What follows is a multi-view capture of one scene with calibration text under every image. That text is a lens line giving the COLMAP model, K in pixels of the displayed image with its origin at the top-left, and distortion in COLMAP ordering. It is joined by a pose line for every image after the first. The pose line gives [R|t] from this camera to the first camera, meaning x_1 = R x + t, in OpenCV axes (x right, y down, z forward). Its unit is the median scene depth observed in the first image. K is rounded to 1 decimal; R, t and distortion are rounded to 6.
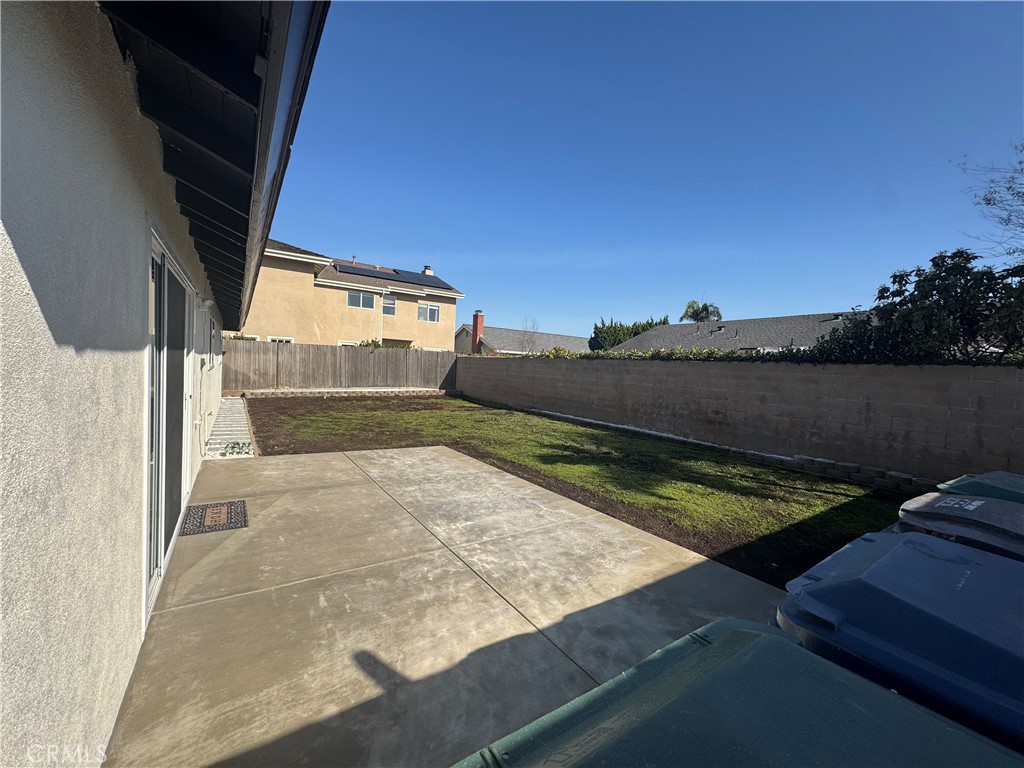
lens RADIAL K [[408.9, 0, 511.9], [0, 408.9, 384.6], [0, 0, 1]] dist [0.001530, -0.000136]
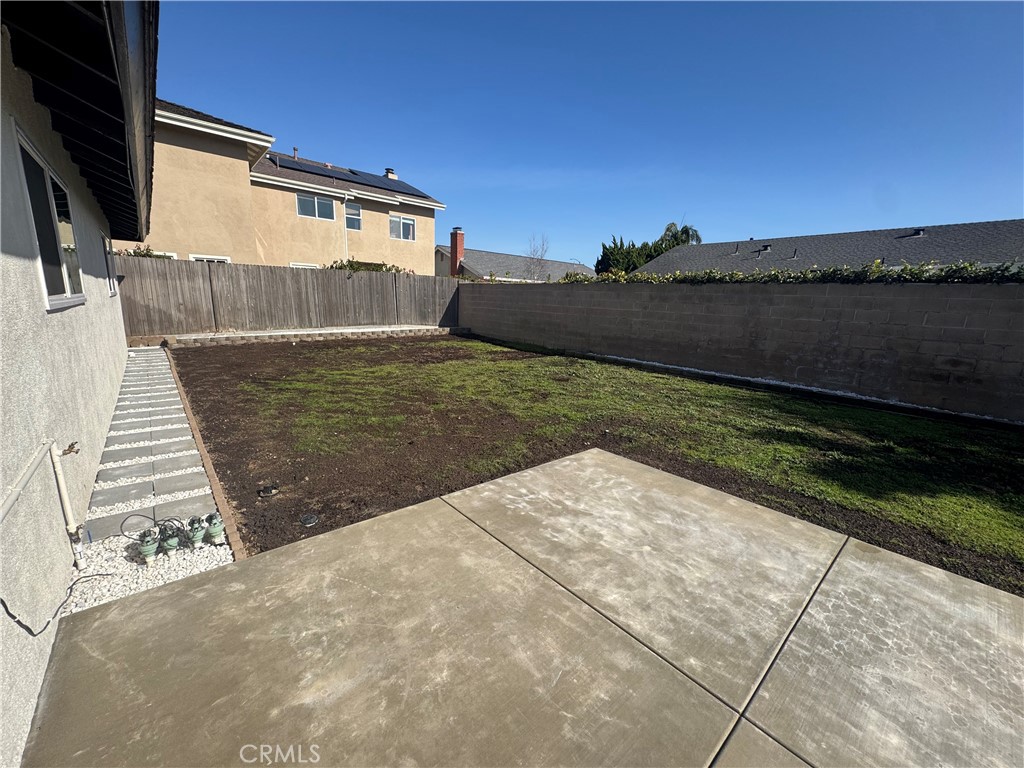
lens RADIAL K [[408.9, 0, 512.4], [0, 408.9, 384.0], [0, 0, 1]] dist [0.001530, -0.000136]
pose [[0.992314, -0.035035, 0.118682, -0.163389], [0.014842, 0.985856, 0.166934, -0.010743], [-0.122852, -0.163889, 0.978799, 0.247890]]
